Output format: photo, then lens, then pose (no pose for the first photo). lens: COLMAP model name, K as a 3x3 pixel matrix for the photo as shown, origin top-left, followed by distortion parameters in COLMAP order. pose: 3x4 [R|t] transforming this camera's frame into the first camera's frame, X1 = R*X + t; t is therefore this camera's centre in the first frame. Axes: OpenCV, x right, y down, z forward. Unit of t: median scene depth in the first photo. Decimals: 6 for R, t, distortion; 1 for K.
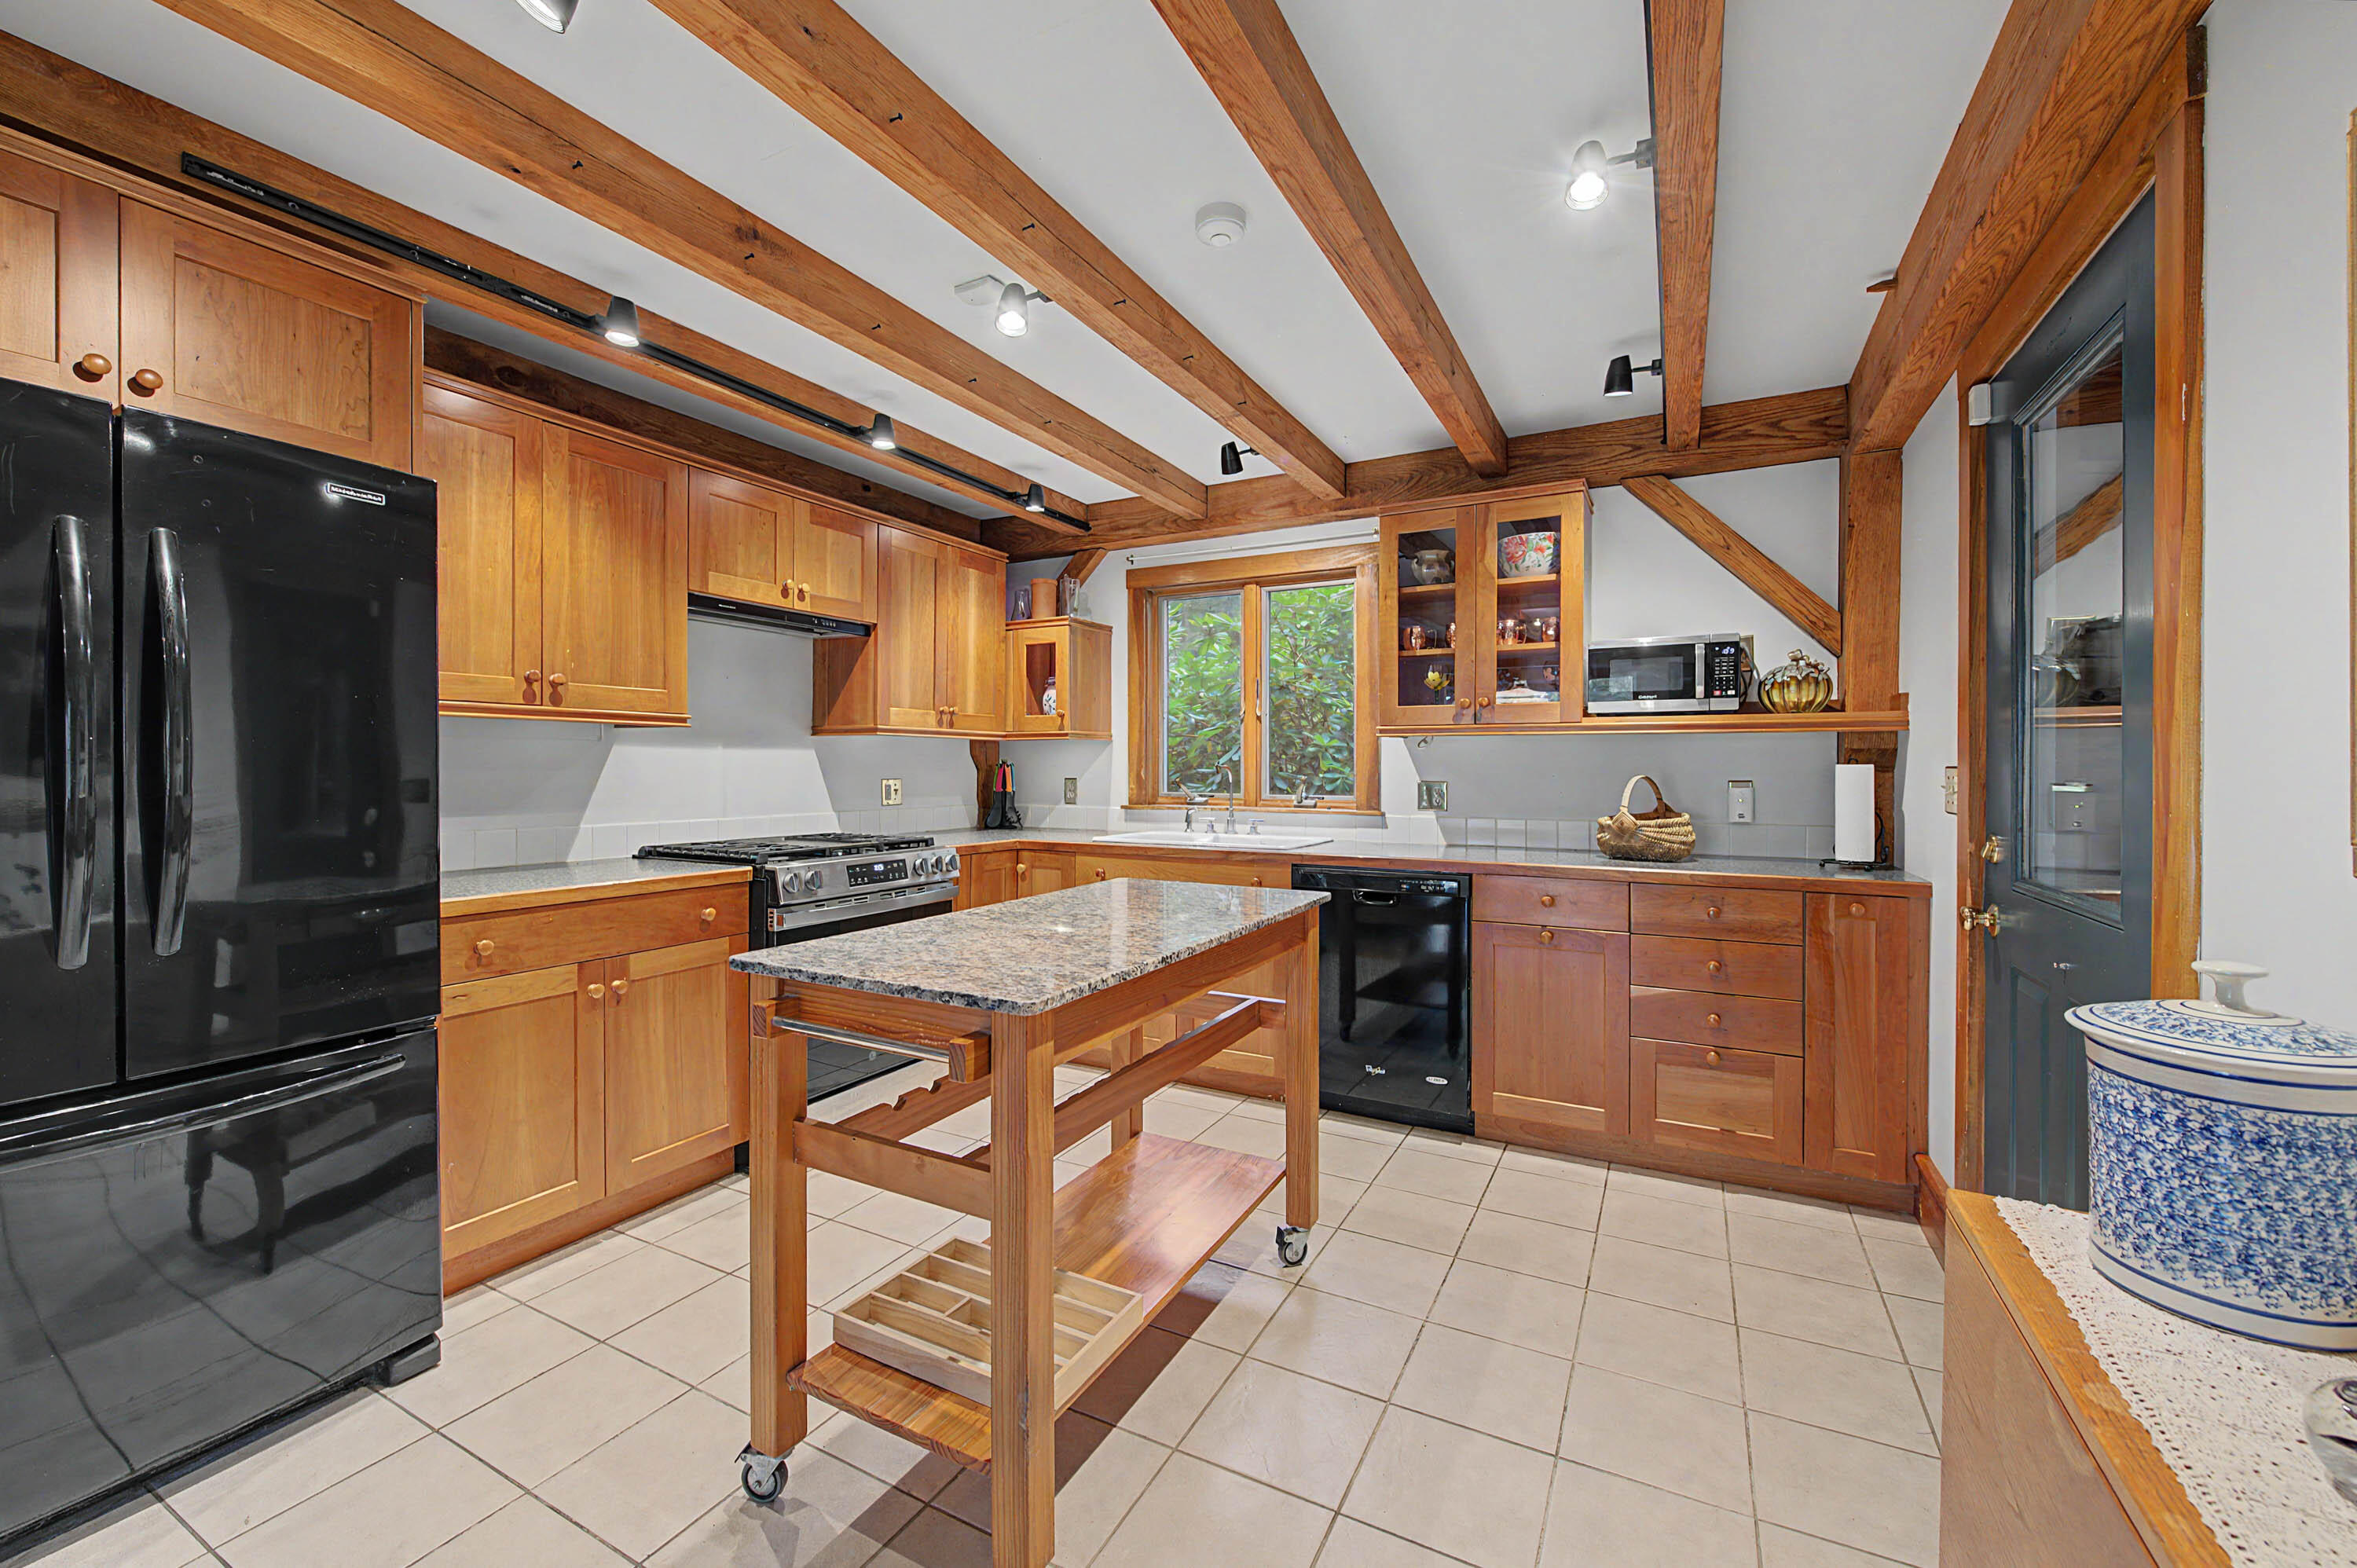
lens RADIAL K [[951.8, 0, 1177.7], [0, 951.8, 770.3], [0, 0, 1]] dist [0.007358, -0.000031]
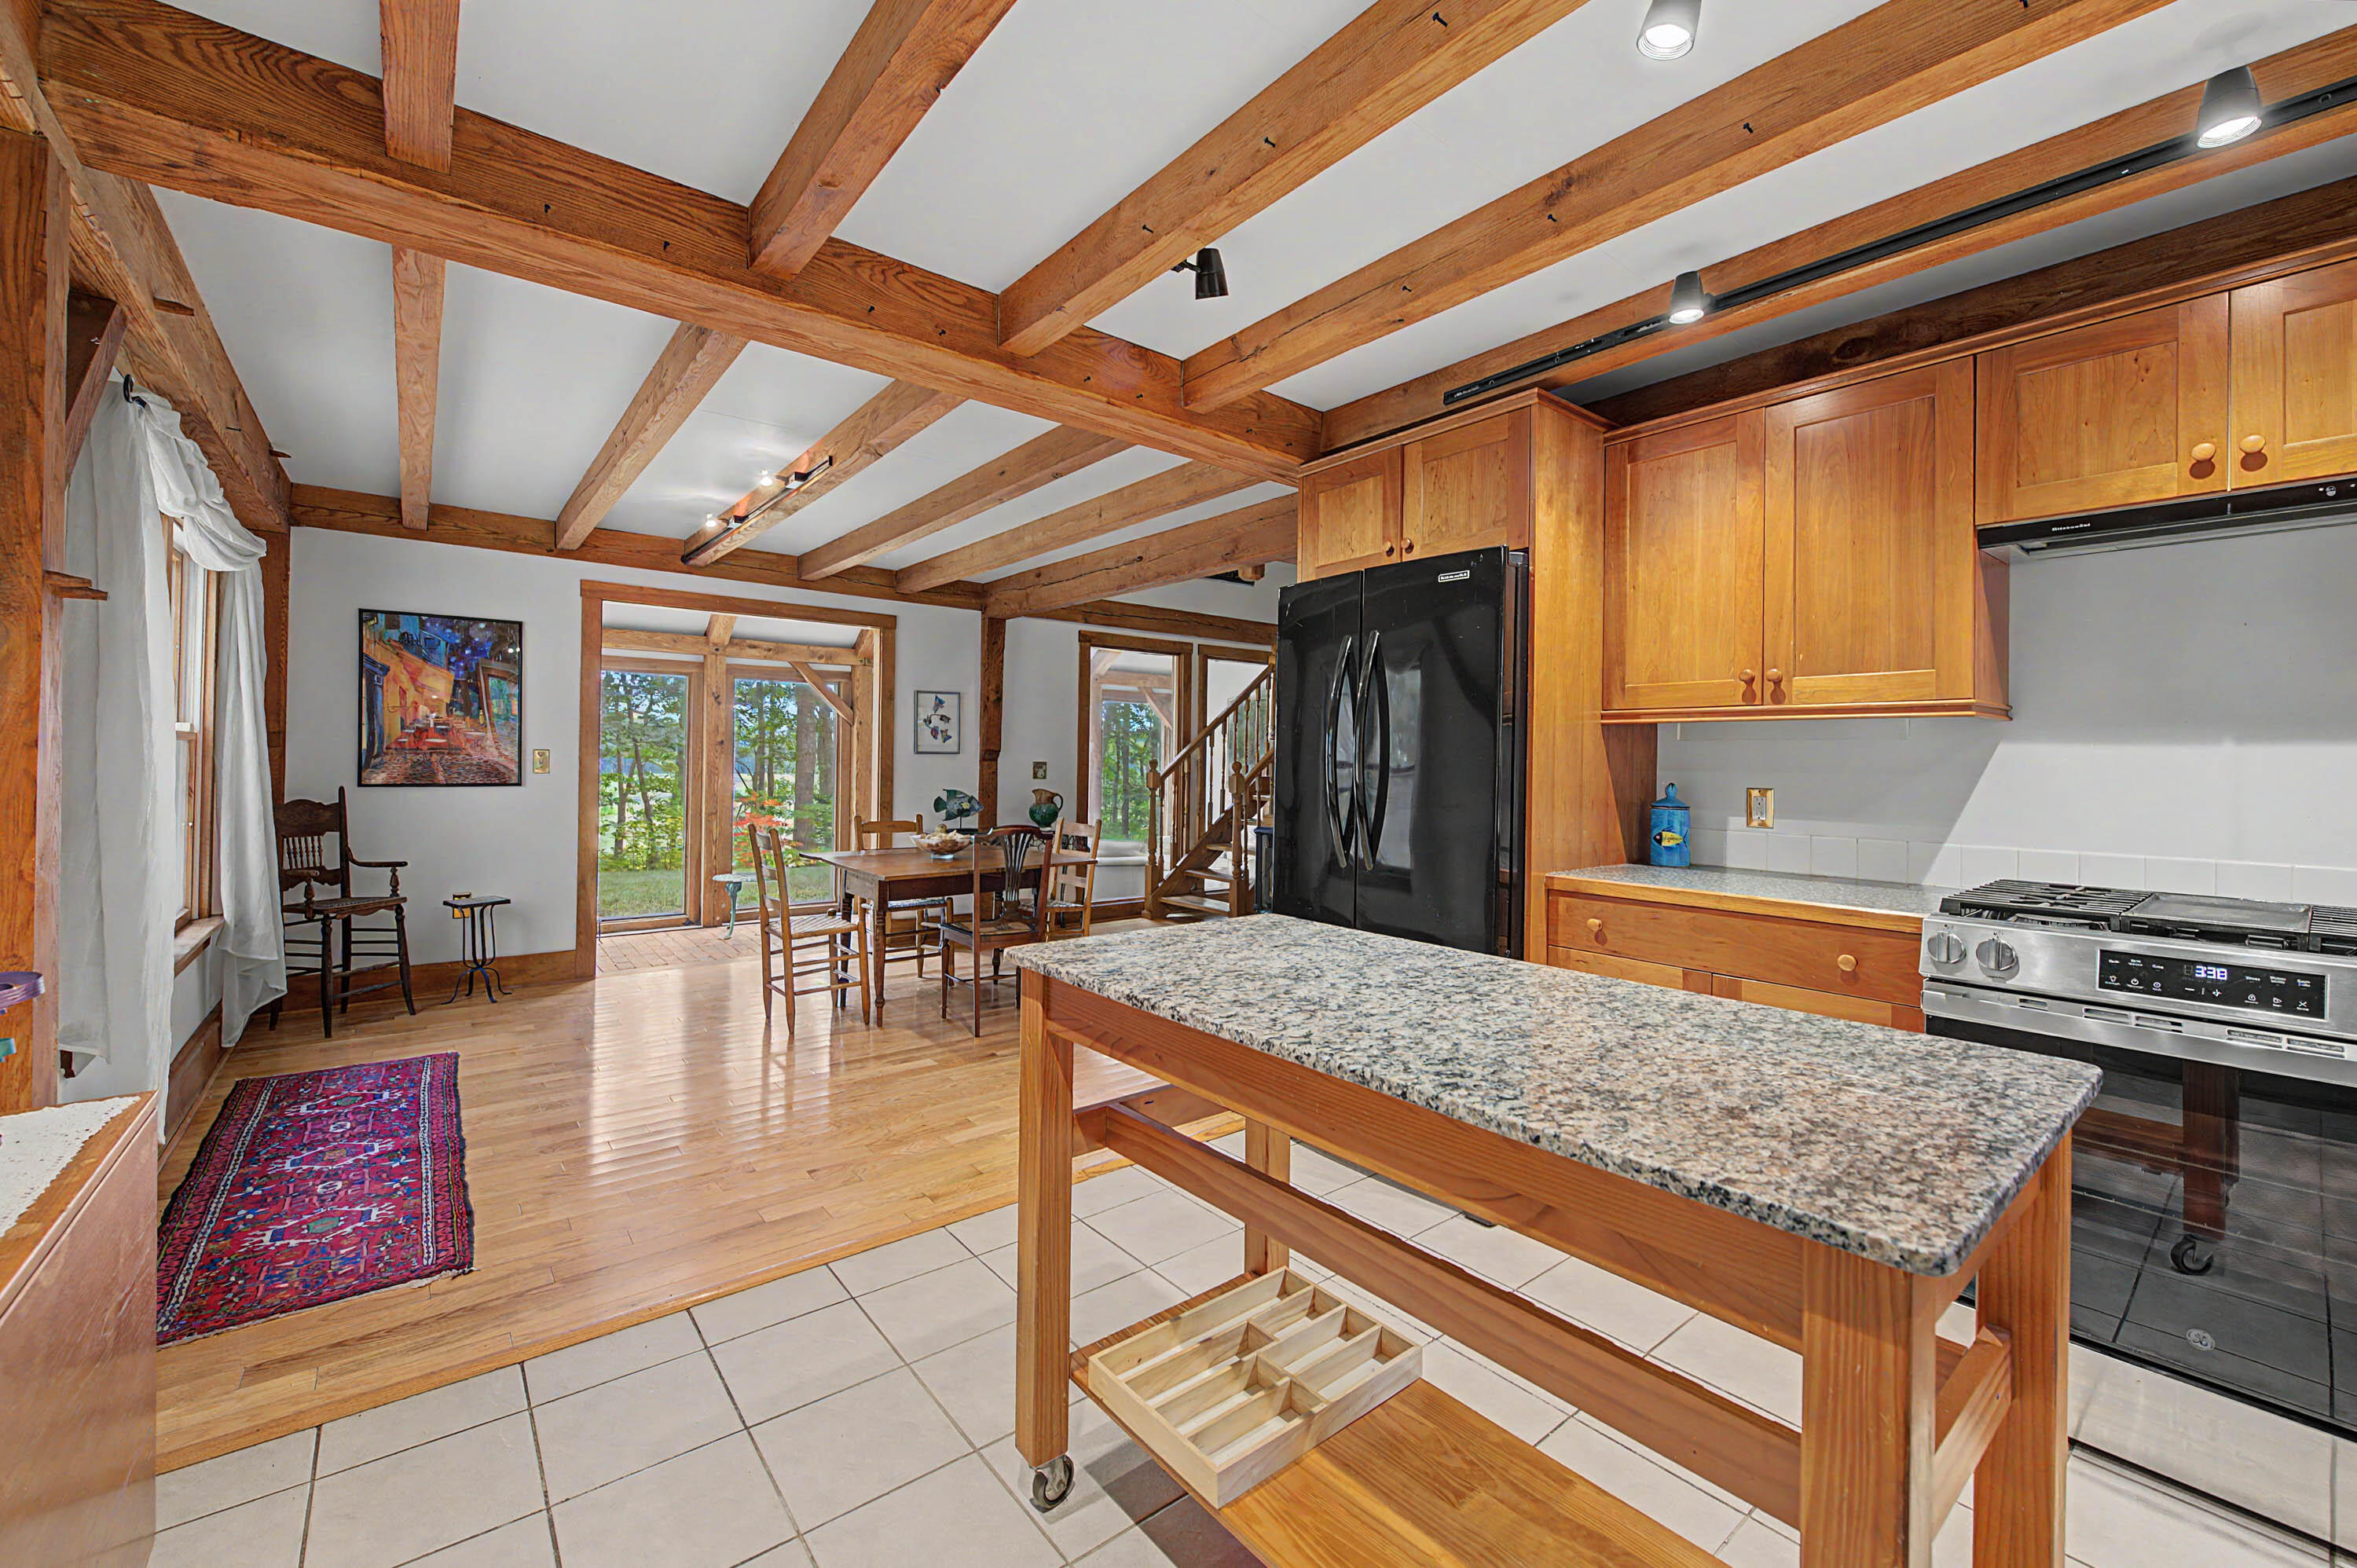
lens RADIAL K [[943.4, 0, 1175.6], [0, 943.4, 768.6], [0, 0, 1]] dist [0.010306, -0.007500]
pose [[-0.384916, 0.000832, -0.922951, 0.360924], [-0.016382, 0.999836, 0.007734, -0.001354], [0.922806, 0.018096, -0.384839, 0.678853]]
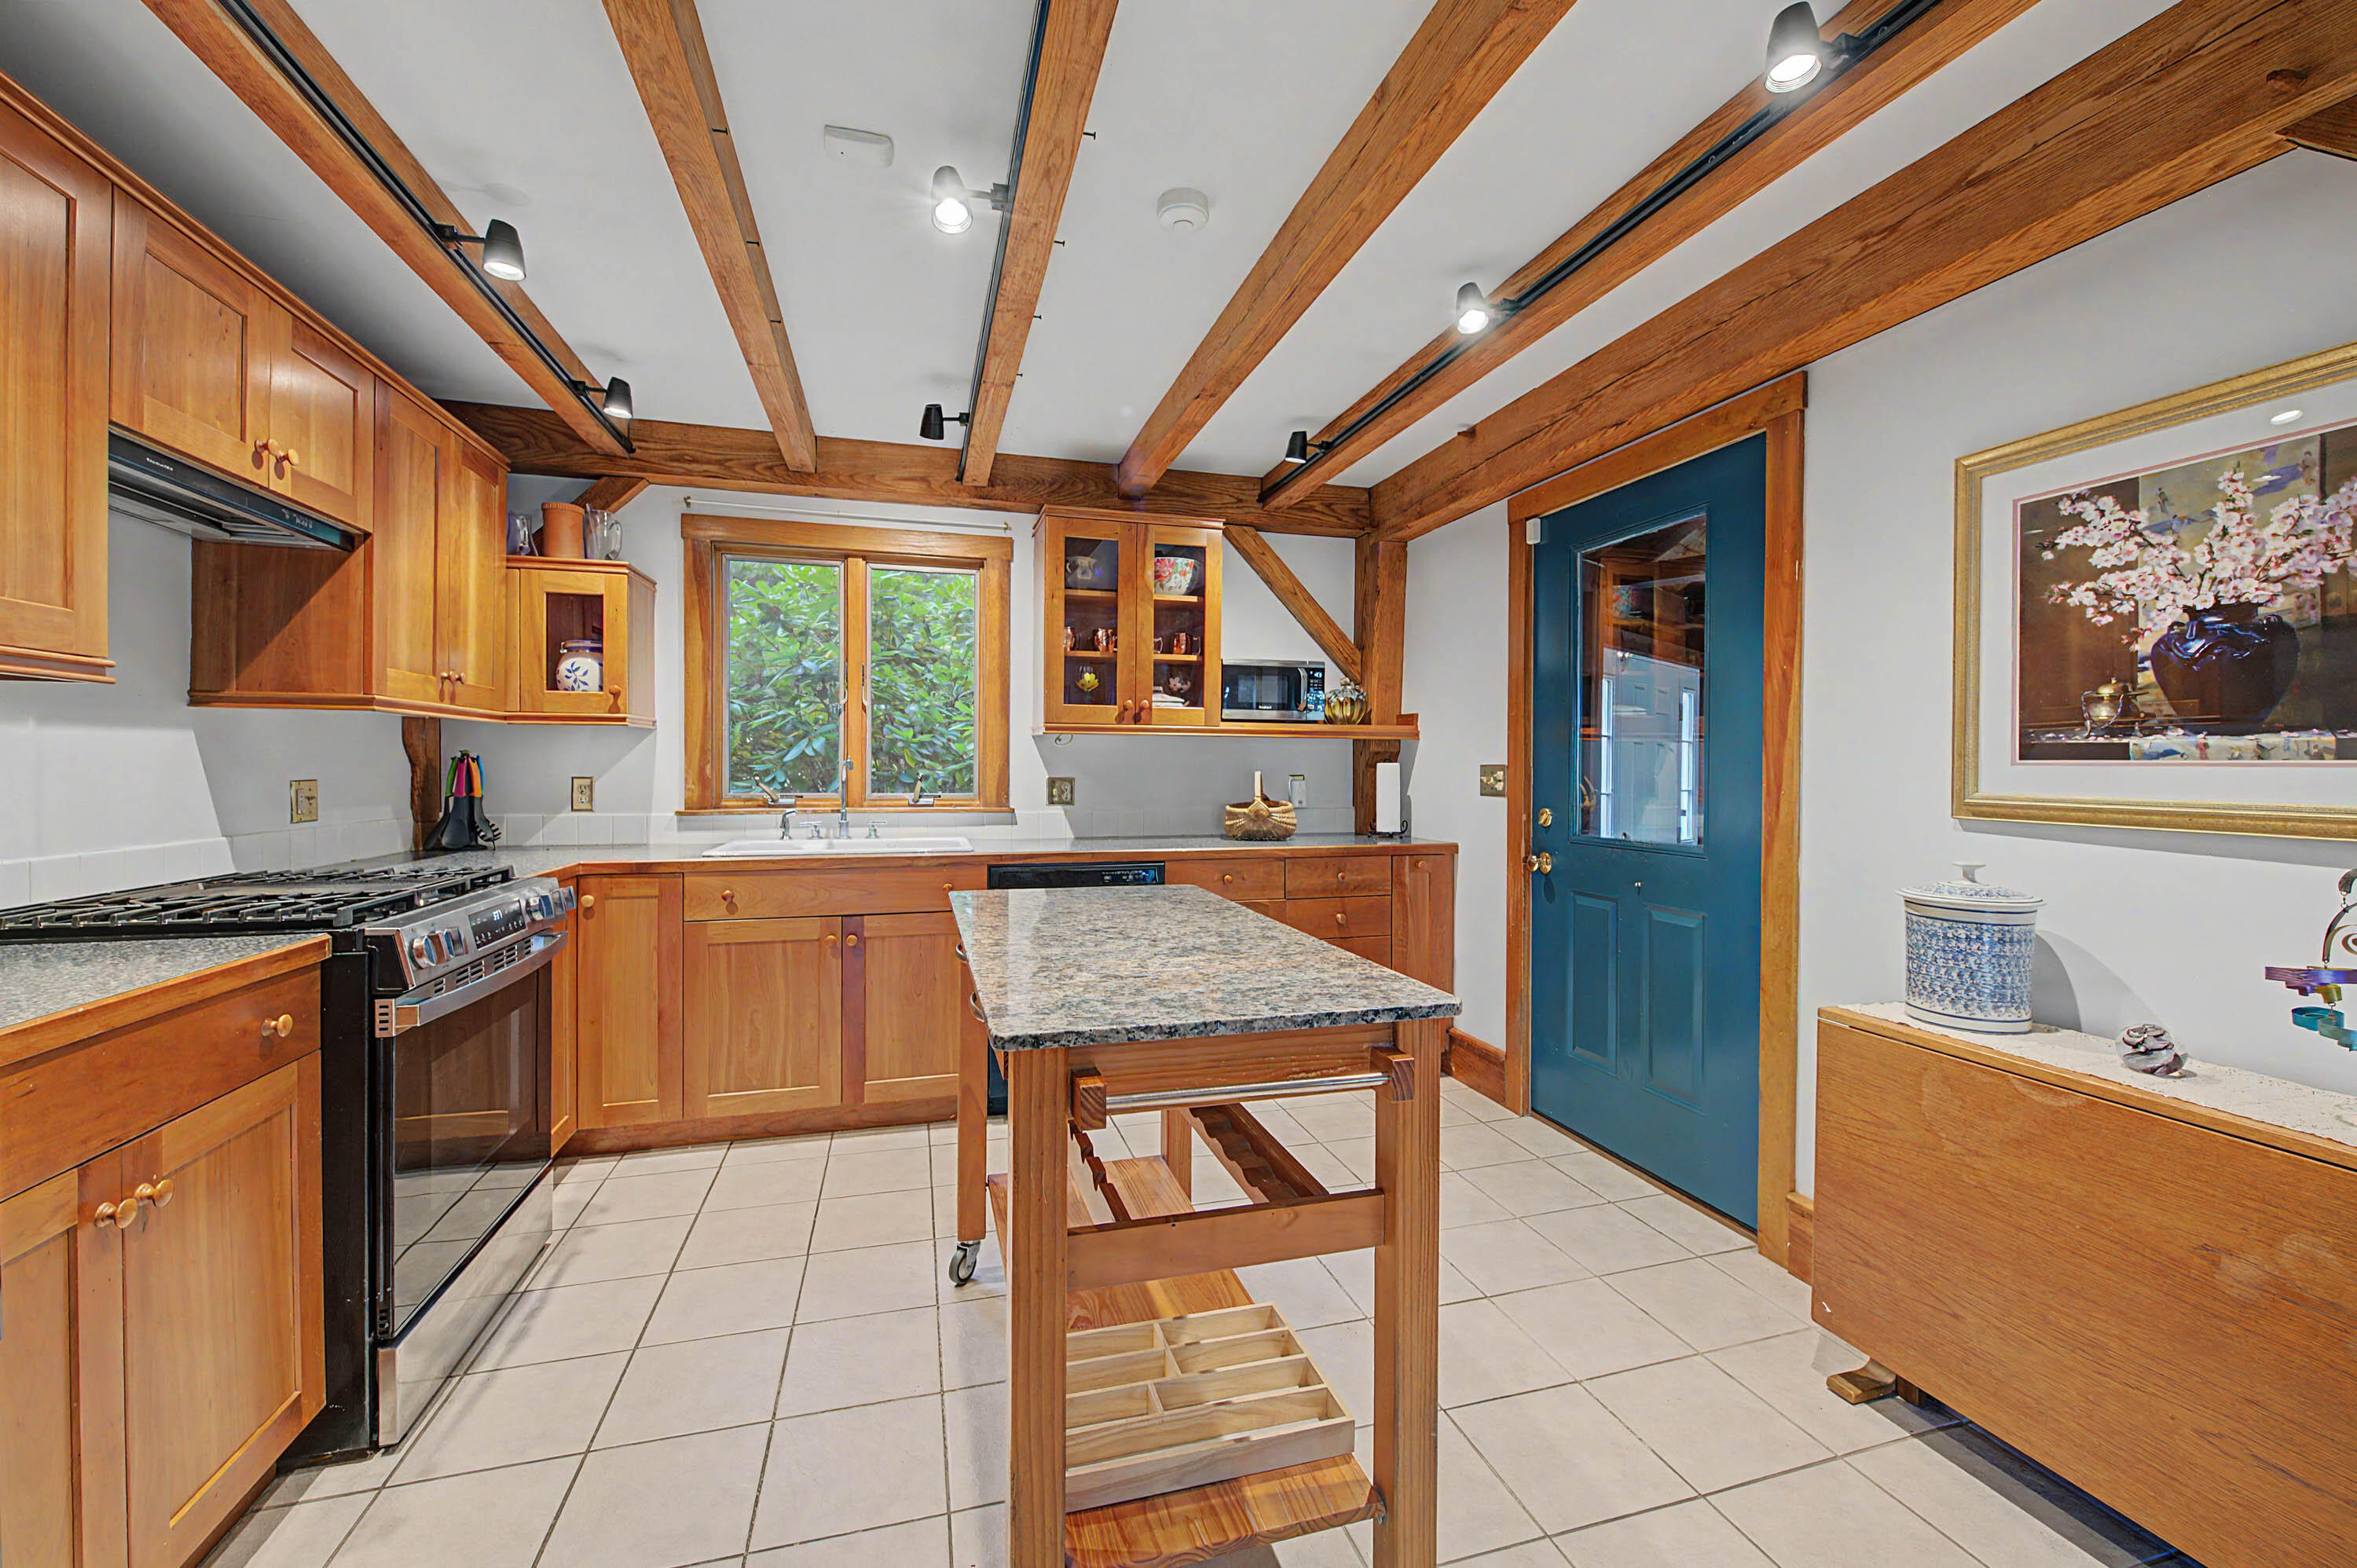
lens RADIAL K [[943.4, 0, 1175.6], [0, 943.4, 768.6], [0, 0, 1]] dist [0.010306, -0.007500]
pose [[0.712198, -0.000576, 0.701979, -0.428097], [-0.000905, 0.999998, 0.001738, 0.000148], [-0.701978, -0.001873, 0.712196, 0.207295]]
